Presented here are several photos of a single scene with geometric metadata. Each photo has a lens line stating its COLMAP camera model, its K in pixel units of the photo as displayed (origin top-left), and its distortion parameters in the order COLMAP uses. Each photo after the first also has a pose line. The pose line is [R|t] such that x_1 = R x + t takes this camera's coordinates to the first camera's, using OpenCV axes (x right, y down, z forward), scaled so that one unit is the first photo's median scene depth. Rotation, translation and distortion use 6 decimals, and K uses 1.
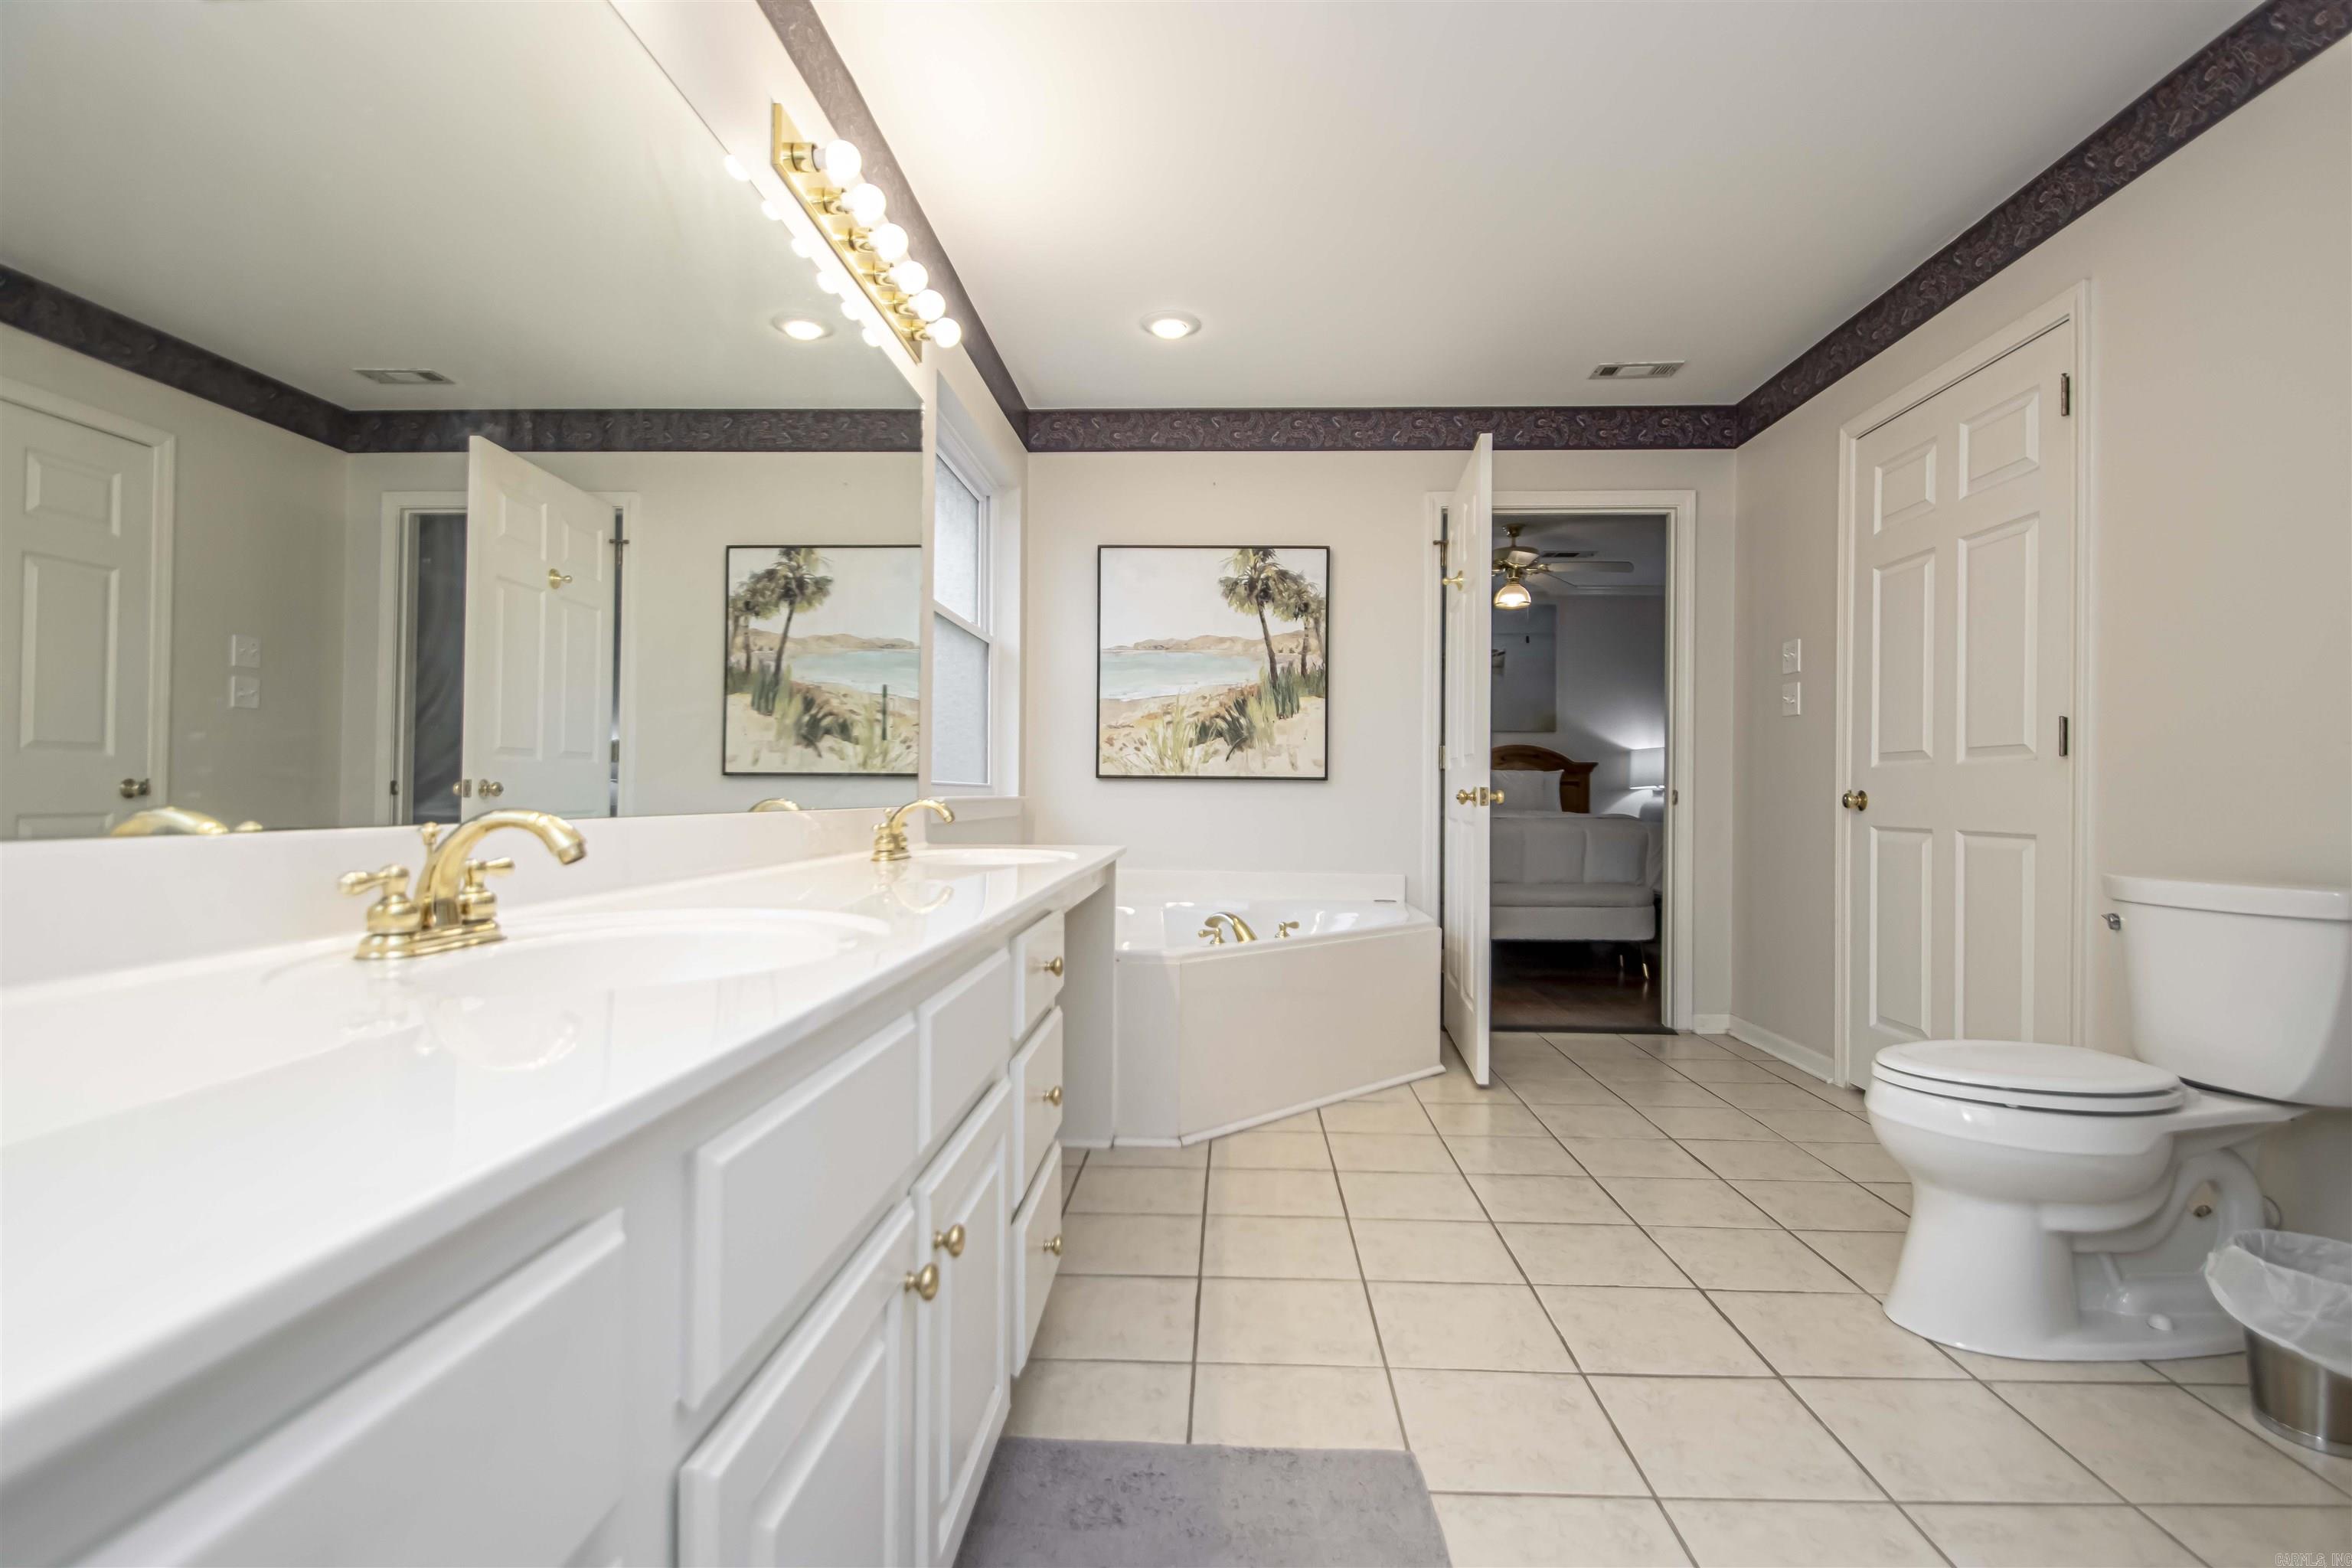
lens RADIAL K [[1066.6, 0, 1144.5], [0, 1066.6, 775.2], [0, 0, 1]] dist [0.001056, 0.000058]
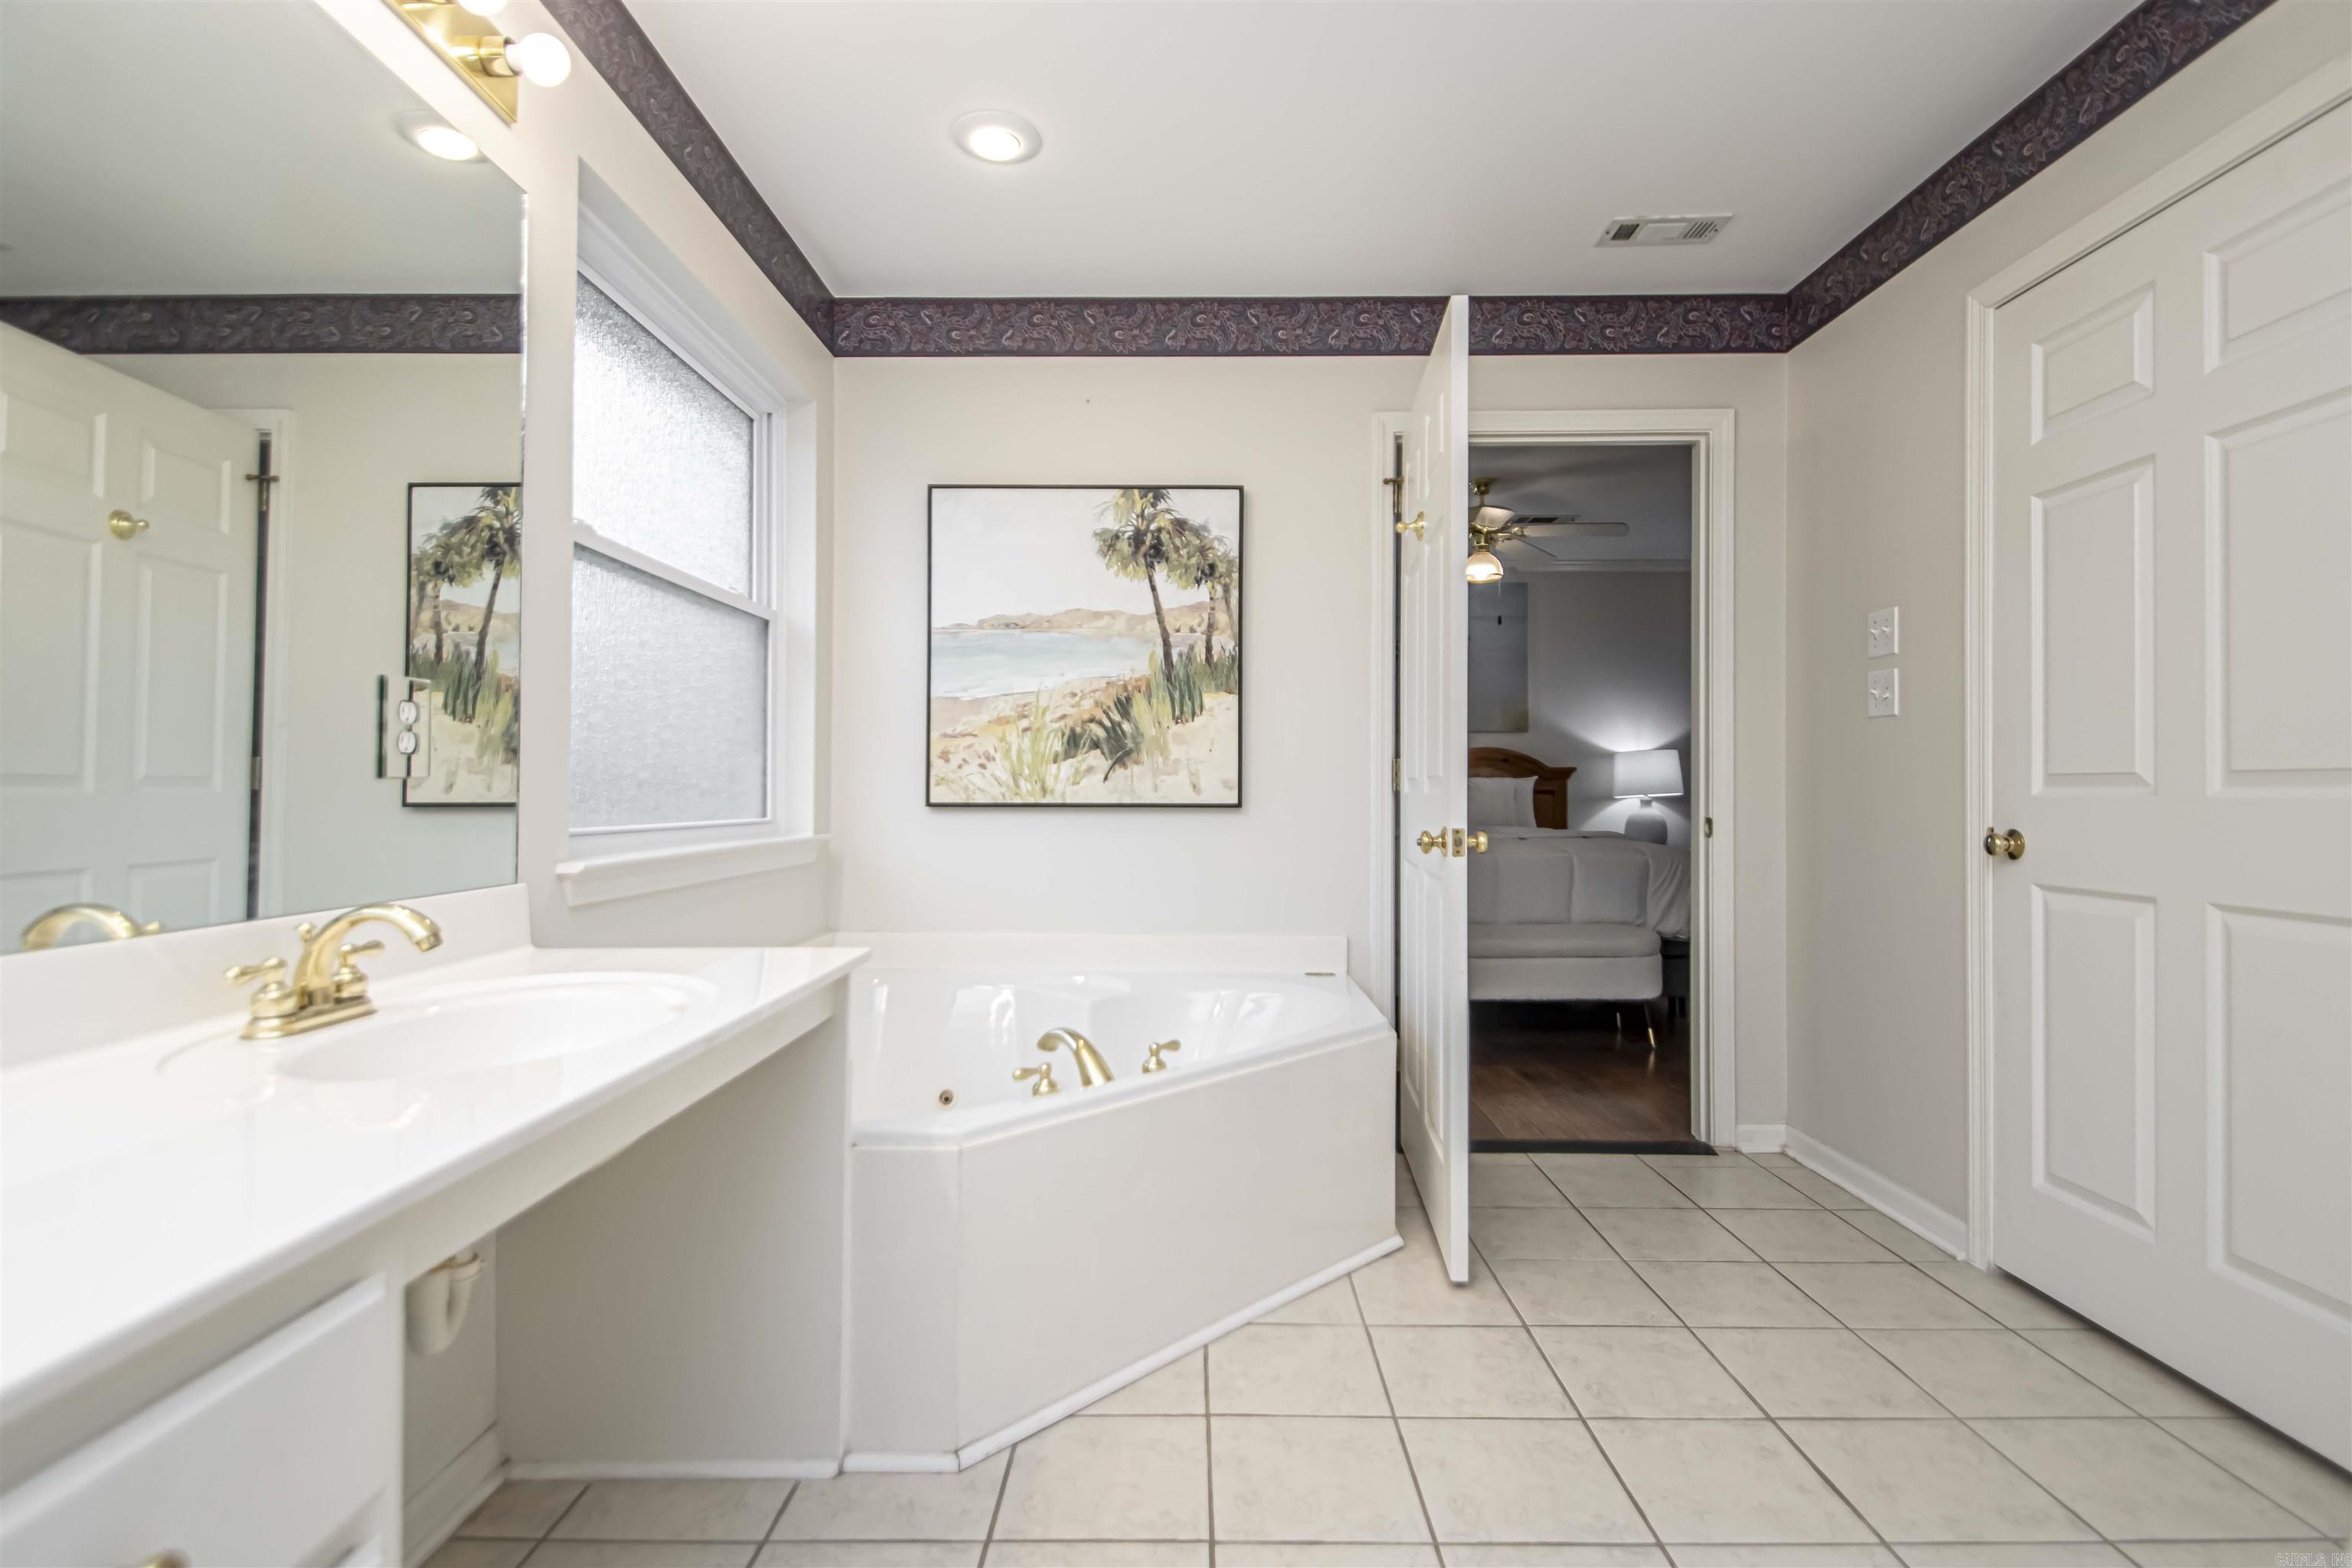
lens RADIAL K [[1084.9, 0, 1172.9], [0, 1084.9, 798.4], [0, 0, 1]] dist [0.021009, -0.014142]
pose [[0.997639, -0.011443, 0.067719, 0.072830], [0.009795, 0.999649, 0.024623, -0.019708], [-0.067977, -0.023902, 0.997401, 0.257962]]
